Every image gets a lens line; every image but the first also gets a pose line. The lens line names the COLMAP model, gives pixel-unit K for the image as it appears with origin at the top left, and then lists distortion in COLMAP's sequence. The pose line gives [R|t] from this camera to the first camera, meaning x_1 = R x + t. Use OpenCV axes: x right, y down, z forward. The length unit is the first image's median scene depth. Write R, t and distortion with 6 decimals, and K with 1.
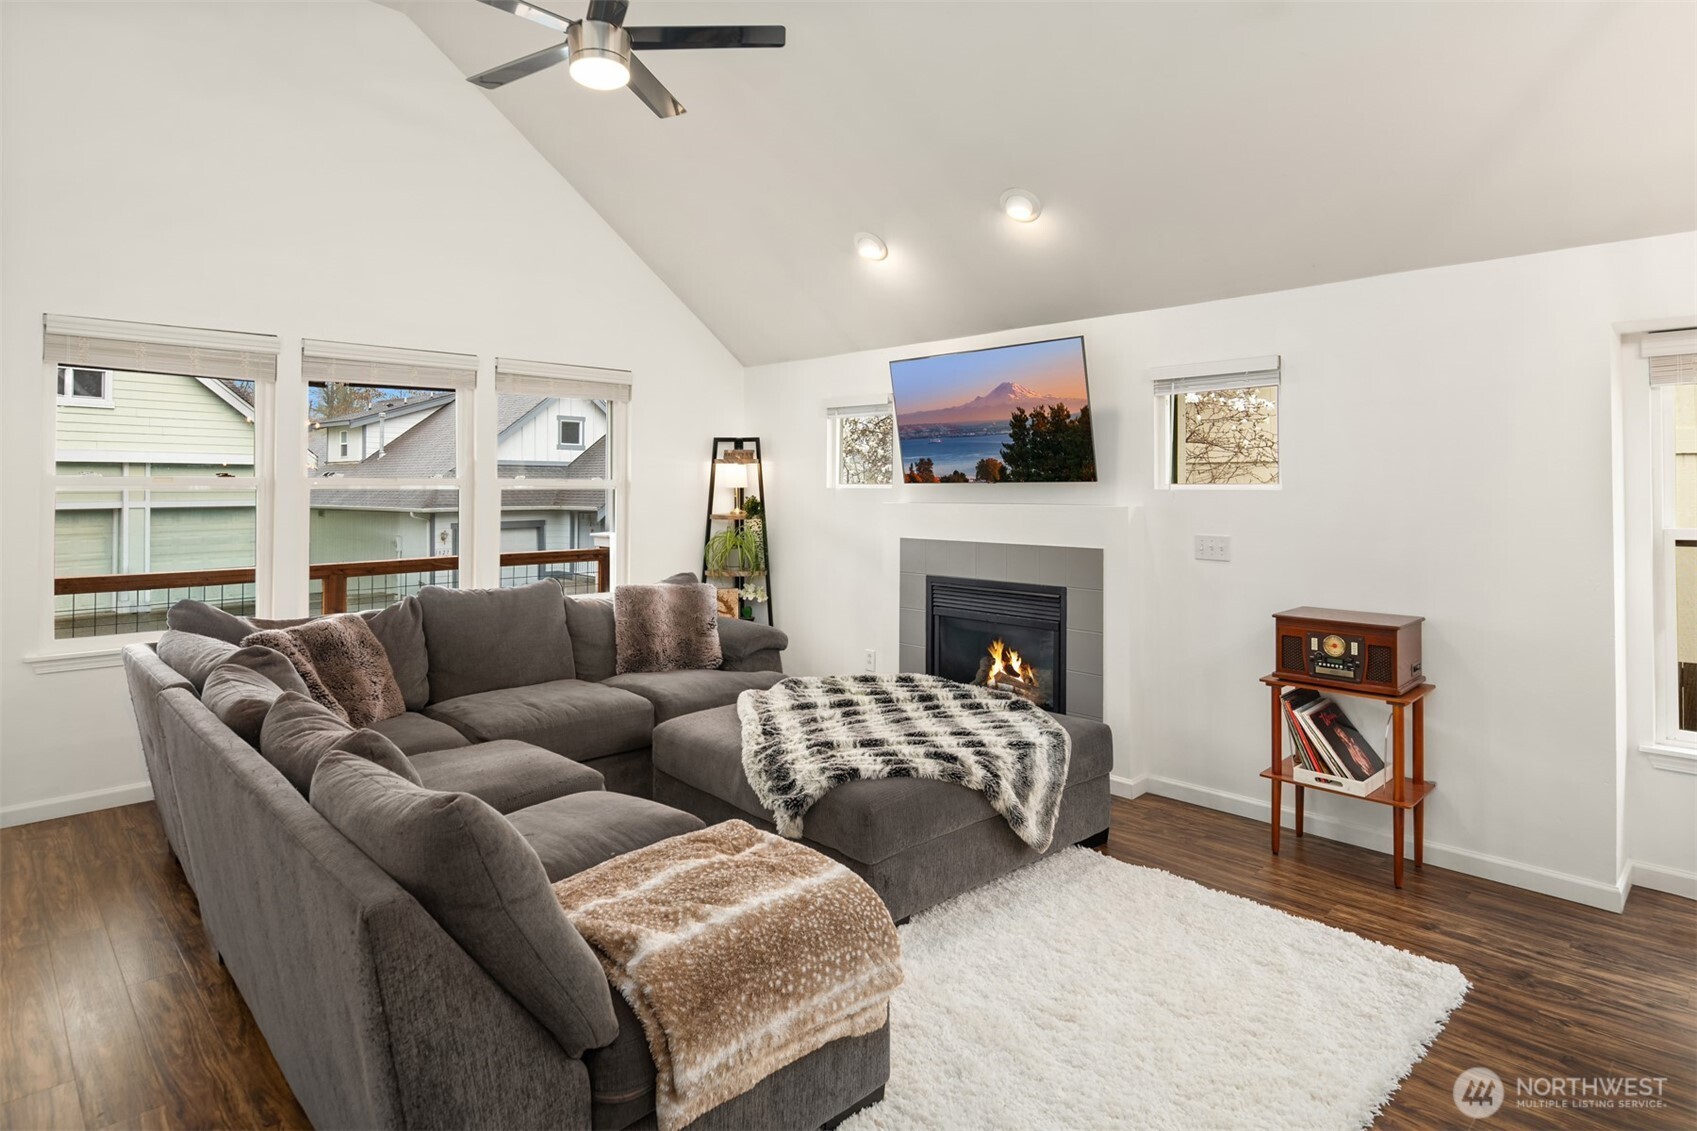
lens RADIAL K [[926.6, 0, 867.7], [0, 926.6, 468.4], [0, 0, 1]] dist [-0.008740, -0.003452]
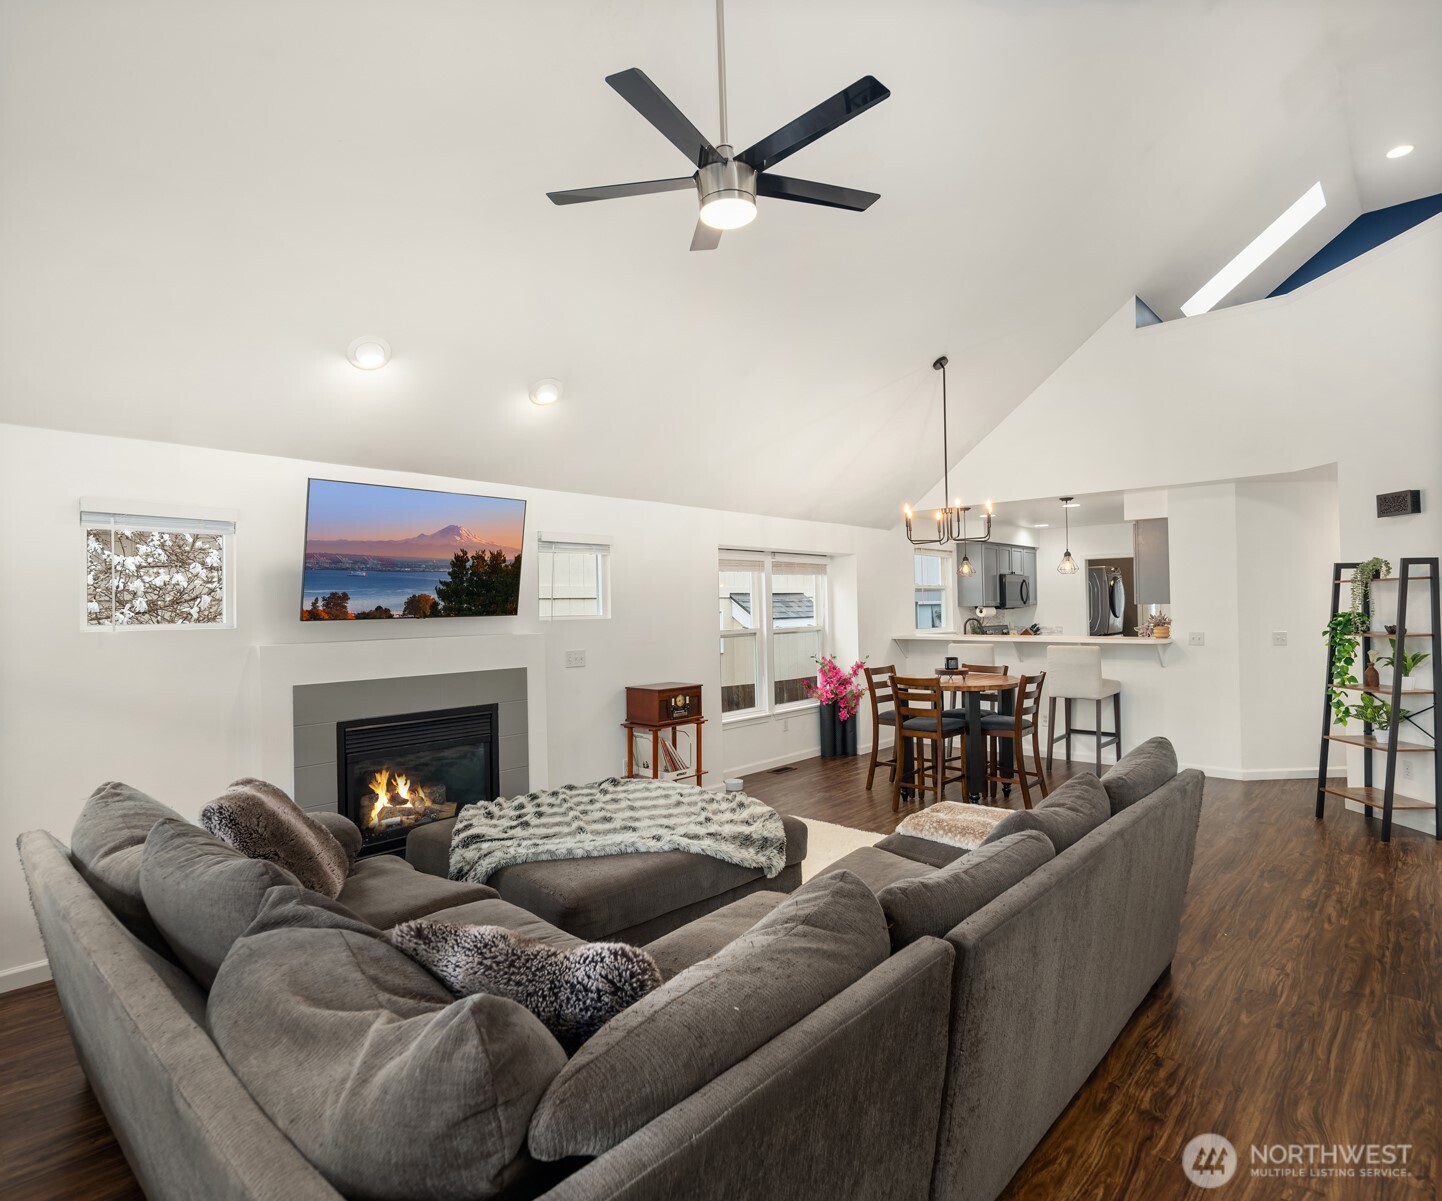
lens RADIAL K [[769.0, 0, 744.4], [0, 769.0, 588.4], [0, 0, 1]] dist [-0.013777, -0.002894]
pose [[-0.066656, 0.025470, 0.997451, -0.851635], [-0.002074, 0.999668, -0.025665, 0.004421], [-0.997774, -0.003780, -0.066581, 0.787498]]
